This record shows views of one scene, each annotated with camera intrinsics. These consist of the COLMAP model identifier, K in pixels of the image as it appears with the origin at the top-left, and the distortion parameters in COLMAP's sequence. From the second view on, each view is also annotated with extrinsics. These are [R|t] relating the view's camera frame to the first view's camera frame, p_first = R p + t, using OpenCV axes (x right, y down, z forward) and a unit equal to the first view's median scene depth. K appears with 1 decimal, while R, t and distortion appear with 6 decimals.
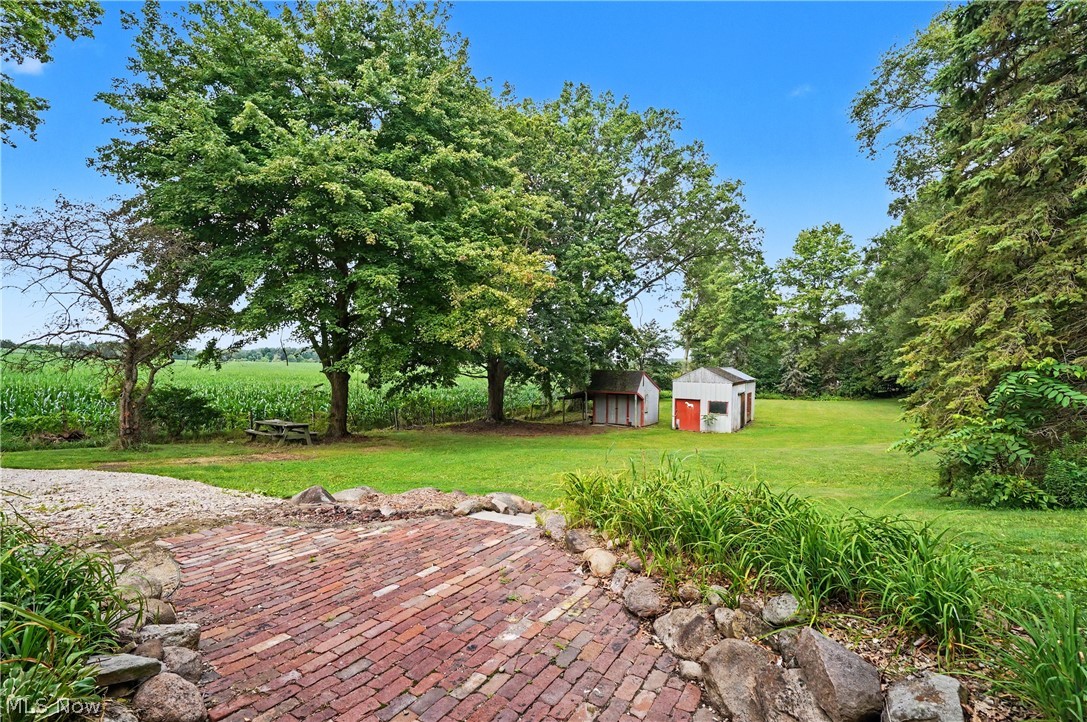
lens RADIAL K [[495.5, 0, 543.5], [0, 495.5, 361.0], [0, 0, 1]] dist [-0.008236, 0.000694]
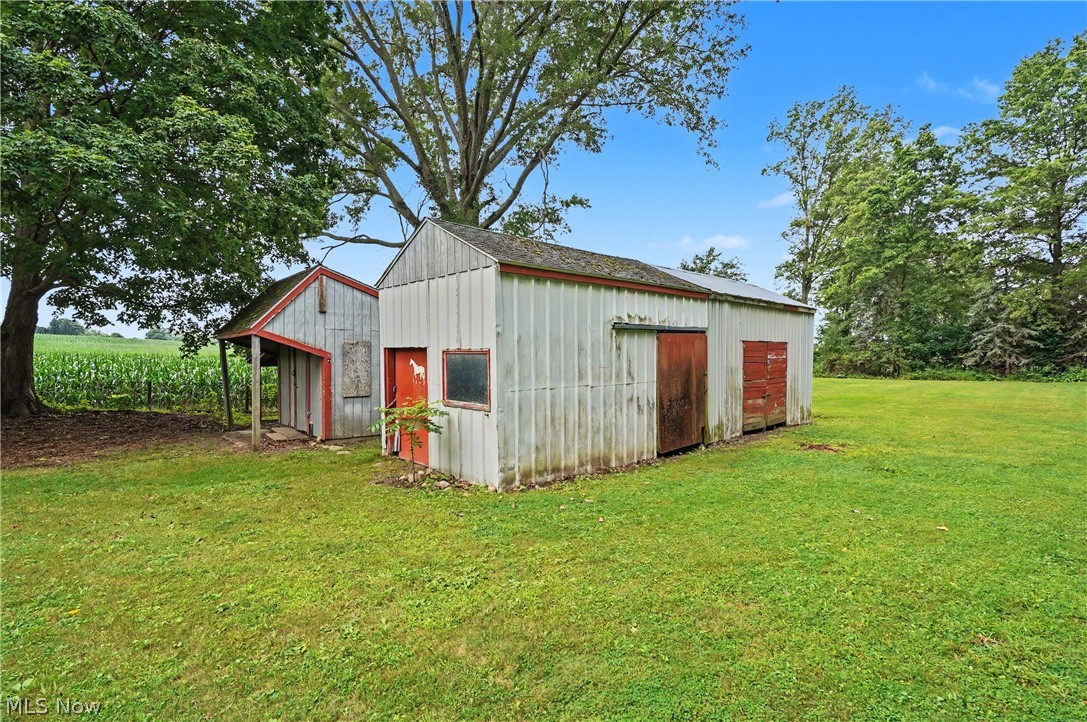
lens RADIAL K [[495.5, 0, 543.5], [0, 495.5, 361.0], [0, 0, 1]] dist [-0.008236, 0.000694]
pose [[0.952127, -0.014586, -0.305354, 0.208908], [0.021208, 0.999606, 0.018379, 0.037959], [0.304965, -0.023975, 0.952062, 0.360587]]
